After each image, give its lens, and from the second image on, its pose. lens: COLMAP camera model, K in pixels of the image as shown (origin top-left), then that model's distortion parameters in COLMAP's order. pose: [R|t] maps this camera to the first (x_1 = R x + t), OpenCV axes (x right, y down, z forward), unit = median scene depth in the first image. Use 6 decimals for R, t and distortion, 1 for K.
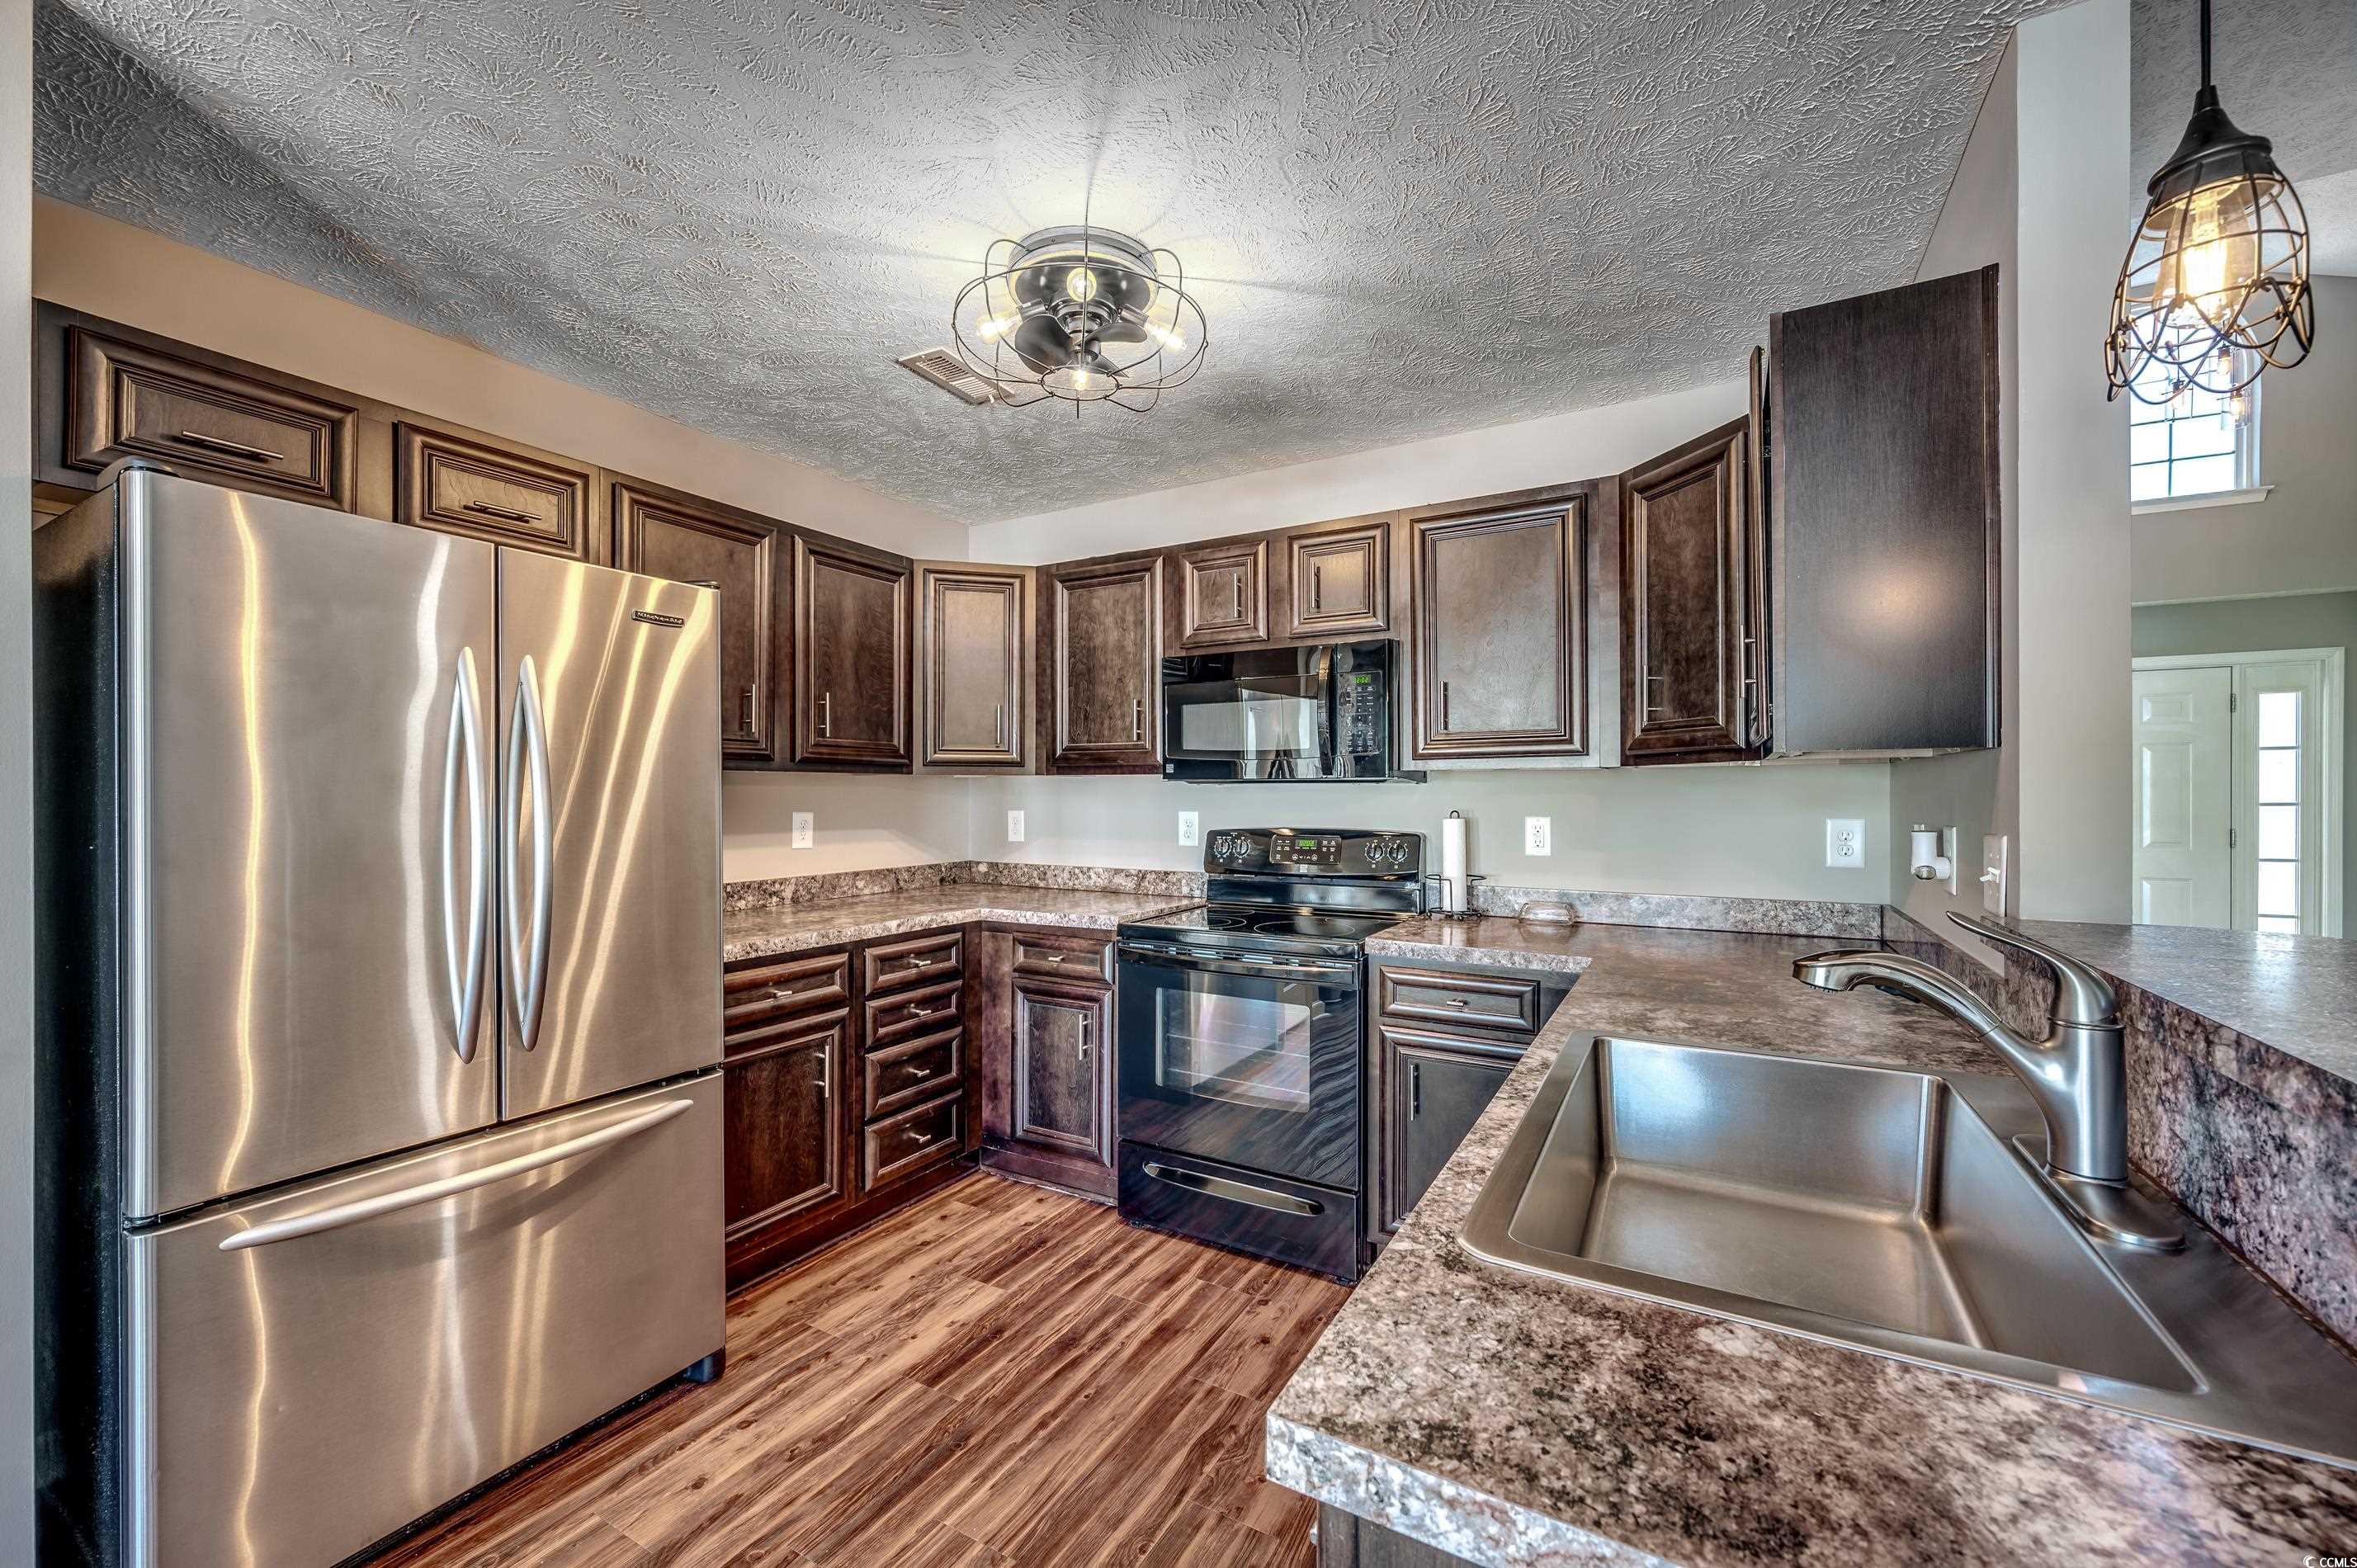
lens RADIAL K [[926.0, 0, 1187.7], [0, 926.0, 788.3], [0, 0, 1]] dist [-0.002868, -0.000047]
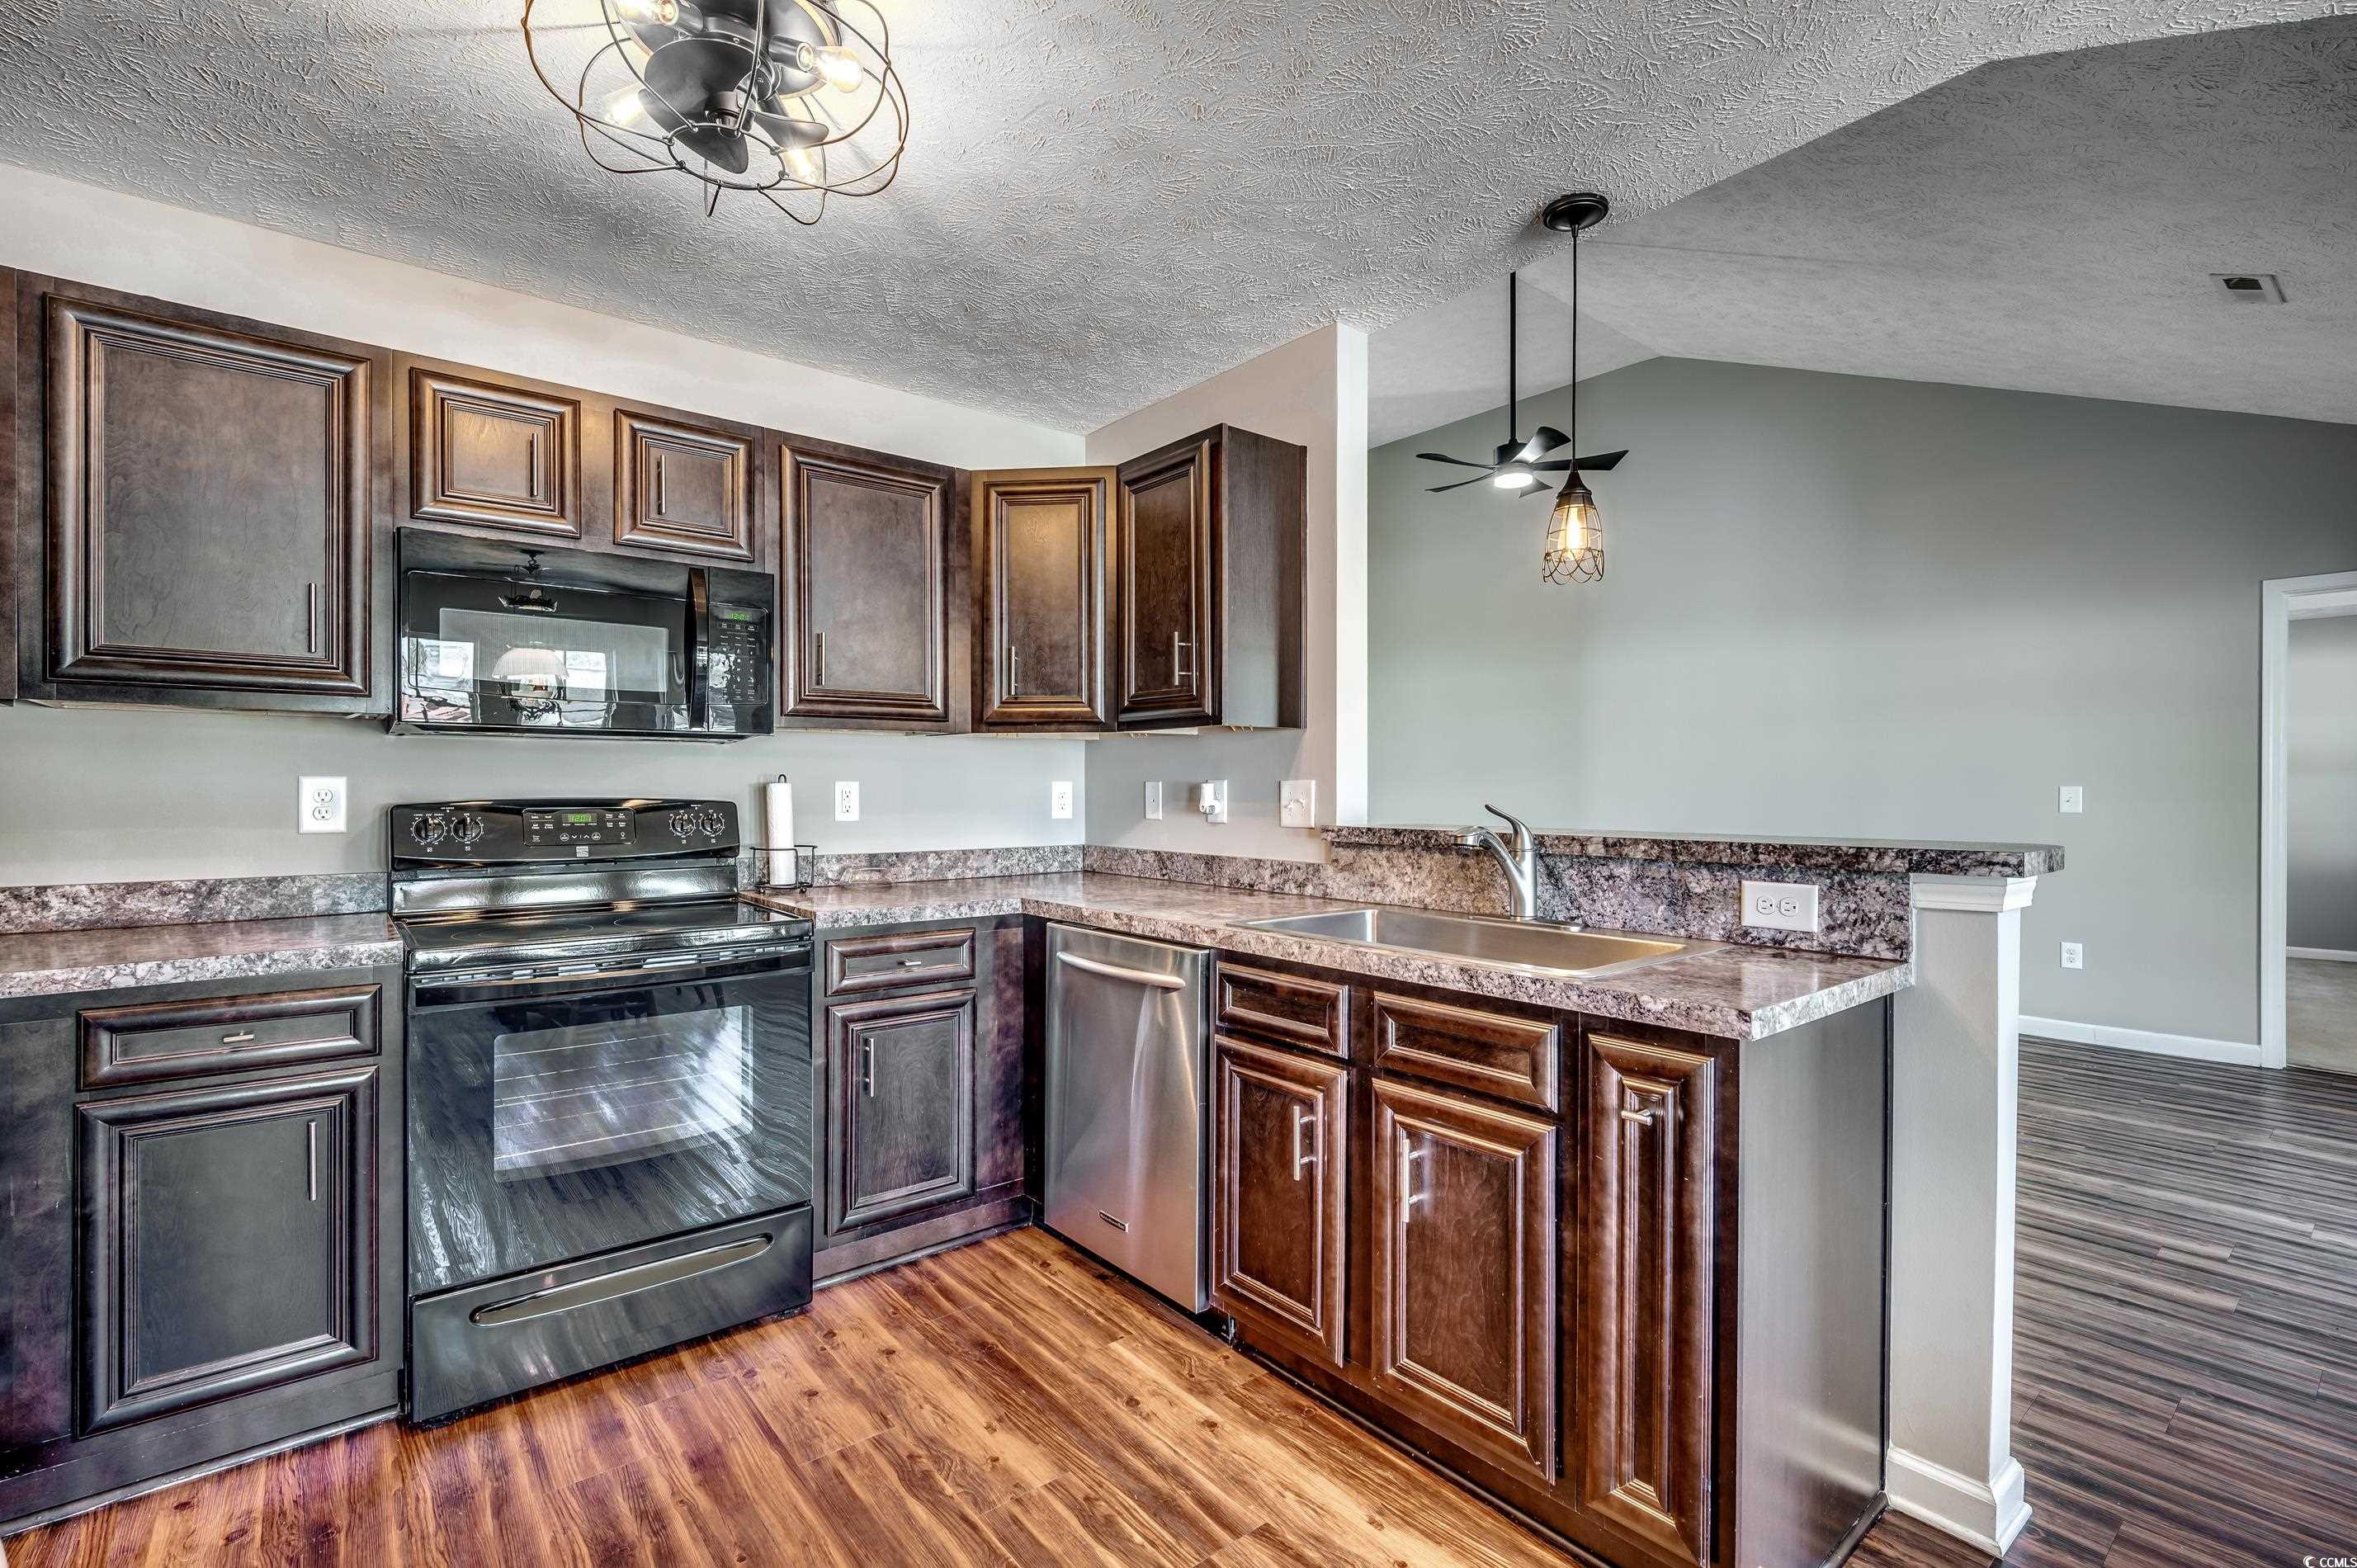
lens RADIAL K [[1044.4, 0, 1176.6], [0, 1044.4, 780.7], [0, 0, 1]] dist [-0.000443, 0.000077]
pose [[0.364938, 0.006306, 0.931010, -0.538604], [-0.007891, 0.999962, -0.003680, 0.031989], [-0.930998, -0.006003, 0.364974, 0.275053]]
